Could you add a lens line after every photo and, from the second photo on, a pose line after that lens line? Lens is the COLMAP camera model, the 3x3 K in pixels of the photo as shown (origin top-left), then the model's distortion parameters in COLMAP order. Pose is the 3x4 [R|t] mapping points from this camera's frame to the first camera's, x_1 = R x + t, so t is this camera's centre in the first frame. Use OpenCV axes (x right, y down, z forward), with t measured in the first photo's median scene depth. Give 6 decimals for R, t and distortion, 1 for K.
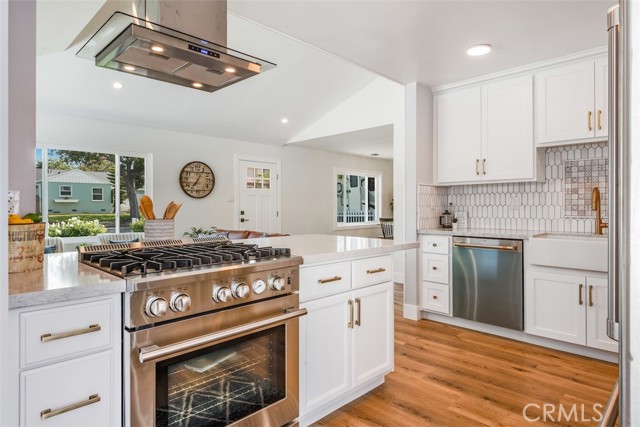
lens RADIAL K [[373.1, 0, 316.5], [0, 373.1, 207.0], [0, 0, 1]] dist [0.023062, -0.000326]
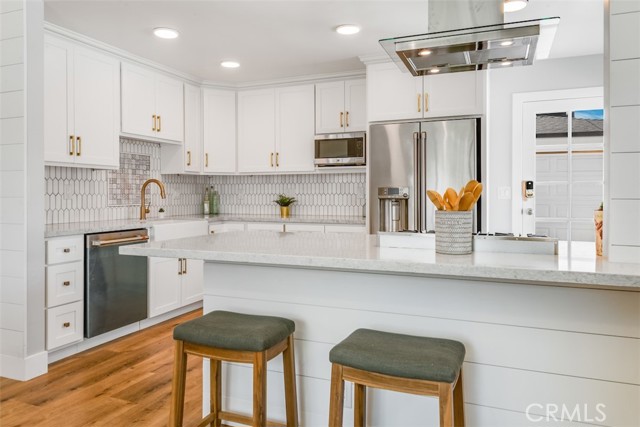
lens RADIAL K [[457.8, 0, 310.7], [0, 457.8, 196.1], [0, 0, 1]] dist [0.011070, -0.001604]
pose [[-0.386031, 0.000222, 0.922486, -0.385235], [0.002869, 0.999995, 0.000960, 0.000399], [-0.922481, 0.003017, -0.386030, 0.536342]]
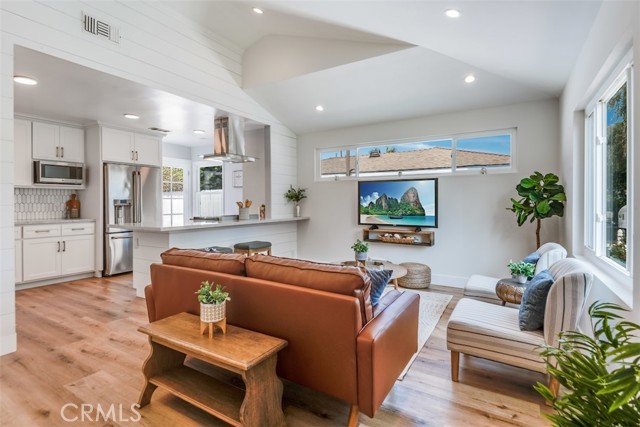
lens RADIAL K [[320.8, 0, 322.8], [0, 320.8, 207.6], [0, 0, 1]] dist [0.002933, -0.008249]
pose [[-0.969095, 0.007954, -0.246559, -0.131612], [0.003949, 0.999852, 0.016732, -0.001954], [0.246656, 0.015241, -0.968983, 1.101687]]
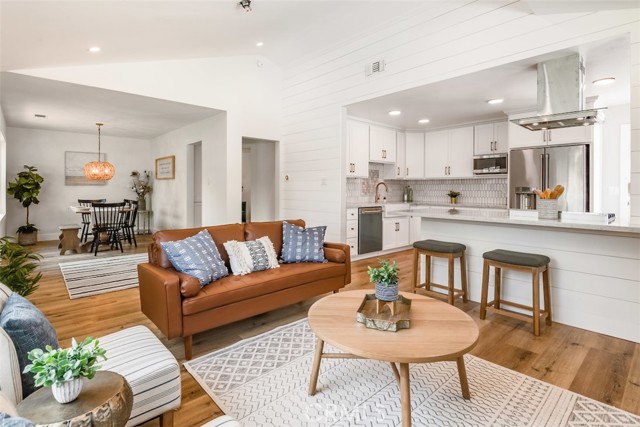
lens RADIAL K [[321.2, 0, 311.9], [0, 321.2, 193.2], [0, 0, 1]] dist [0.004716, -0.001487]
pose [[0.049265, -0.007930, 0.998754, -0.628085], [-0.004921, 0.999954, 0.008182, 0.000236], [-0.998774, -0.005318, 0.049224, 0.652346]]
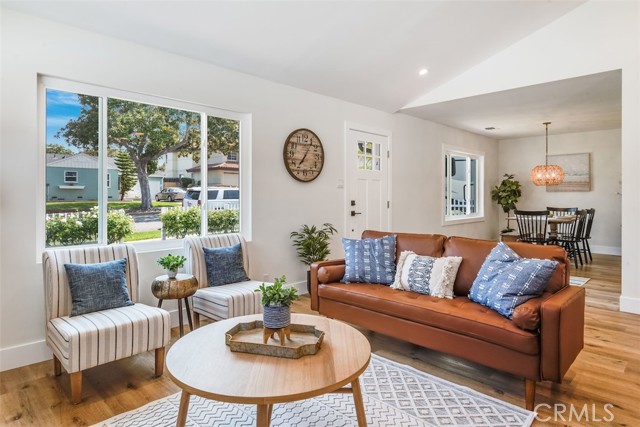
lens RADIAL K [[373.1, 0, 319.4], [0, 373.1, 196.8], [0, 0, 1]] dist [0.023062, -0.000326]
pose [[0.999965, 0.004535, 0.007047, -0.298911], [-0.004572, 0.999976, 0.005233, -0.000069], [-0.007023, -0.005265, 0.999961, 0.313184]]
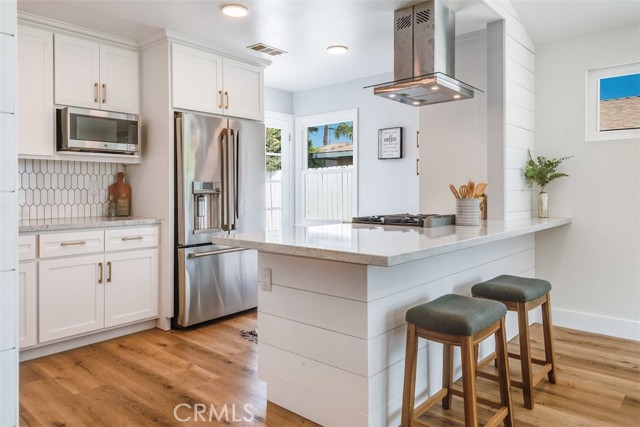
lens RADIAL K [[440.2, 0, 315.5], [0, 440.2, 196.5], [0, 0, 1]] dist [0.023237, -0.003936]
pose [[-0.998197, 0.005893, -0.059726, 0.050925], [0.005045, 0.999885, 0.014331, 0.000669], [0.059804, 0.014004, -0.998112, 0.779776]]
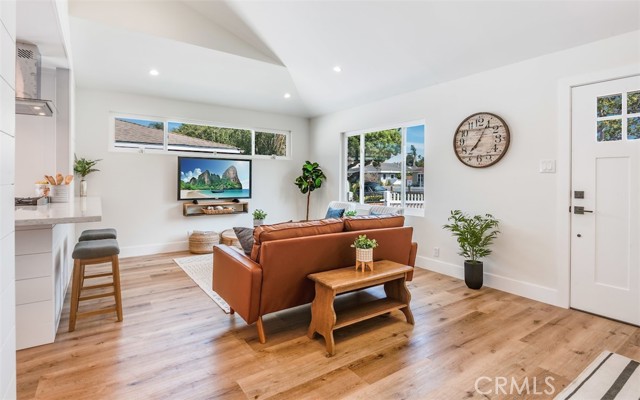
lens RADIAL K [[314.5, 0, 317.0], [0, 314.5, 178.8], [0, 0, 1]] dist [0.001490, -0.000481]
pose [[-0.178553, 0.002728, -0.983926, 0.289117], [-0.007049, 0.999967, 0.004052, -0.004646], [0.983905, 0.007659, -0.178528, 0.825653]]
